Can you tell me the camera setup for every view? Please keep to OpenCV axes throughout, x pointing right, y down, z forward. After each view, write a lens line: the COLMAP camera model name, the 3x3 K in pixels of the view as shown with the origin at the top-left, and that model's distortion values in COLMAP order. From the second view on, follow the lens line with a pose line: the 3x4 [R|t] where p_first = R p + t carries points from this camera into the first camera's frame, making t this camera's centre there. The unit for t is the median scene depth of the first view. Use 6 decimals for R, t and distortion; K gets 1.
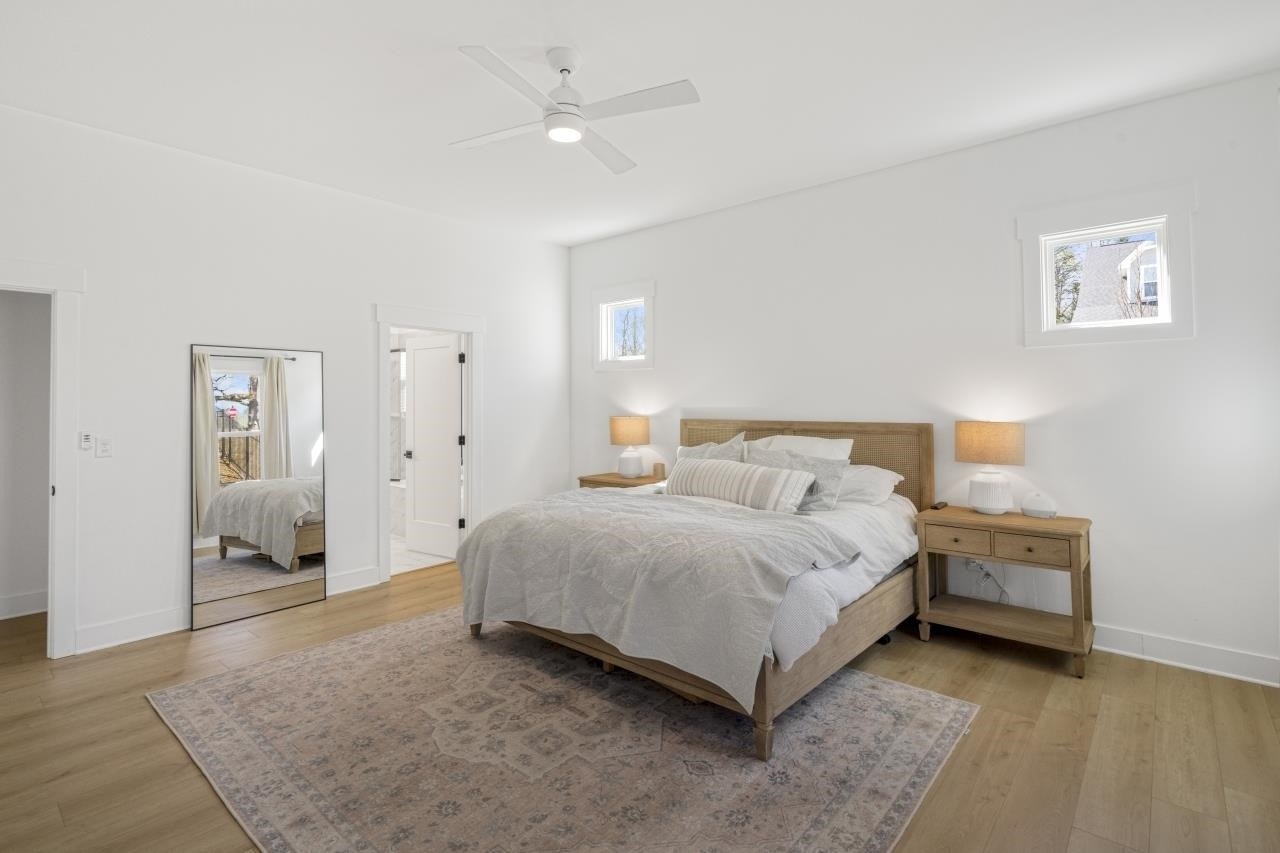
lens RADIAL K [[598.6, 0, 627.7], [0, 598.6, 428.2], [0, 0, 1]] dist [-0.001506, -0.000293]
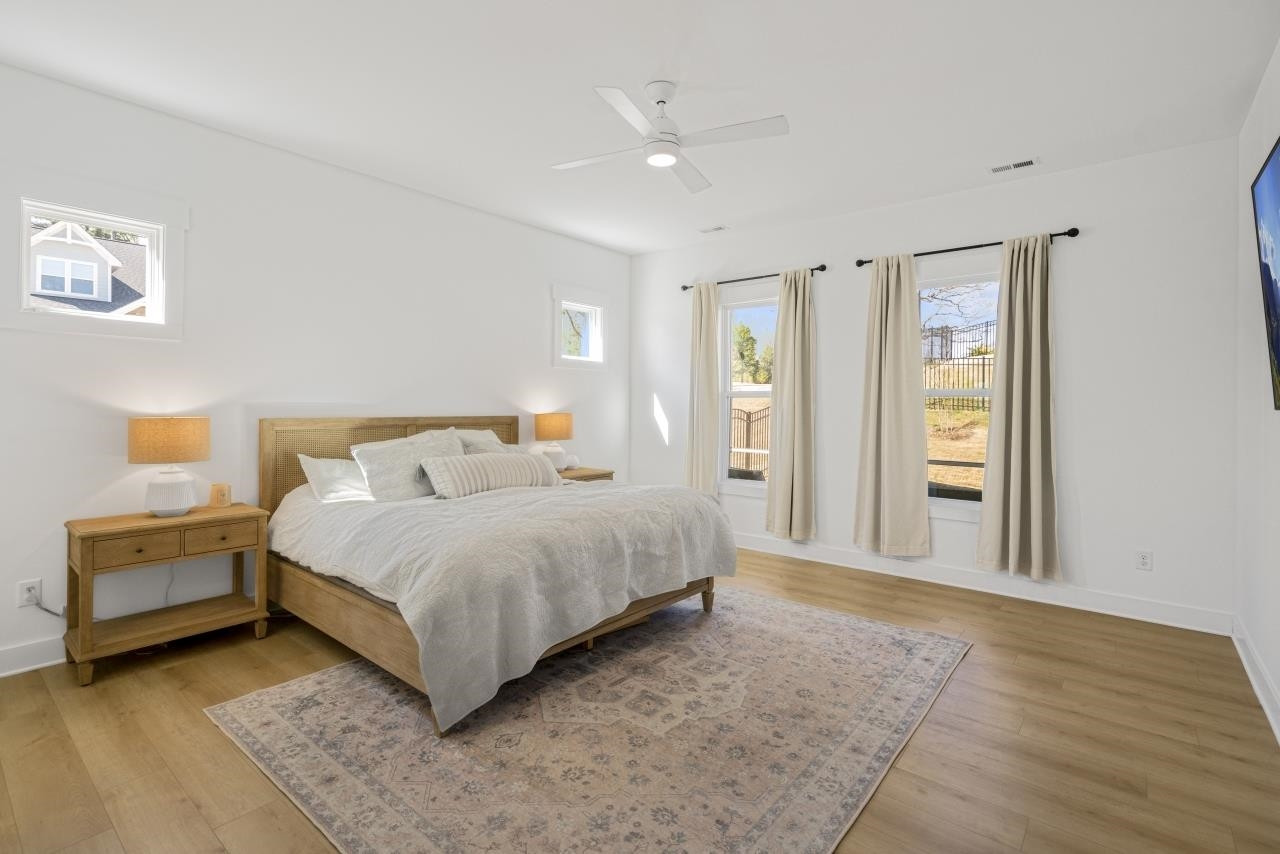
lens RADIAL K [[598.6, 0, 627.7], [0, 598.6, 428.7], [0, 0, 1]] dist [-0.001506, -0.000293]
pose [[-0.011495, -0.041373, 0.999078, -1.223852], [0.029685, 0.998689, 0.041698, -0.036589], [-0.999493, 0.030137, -0.010252, 1.036095]]
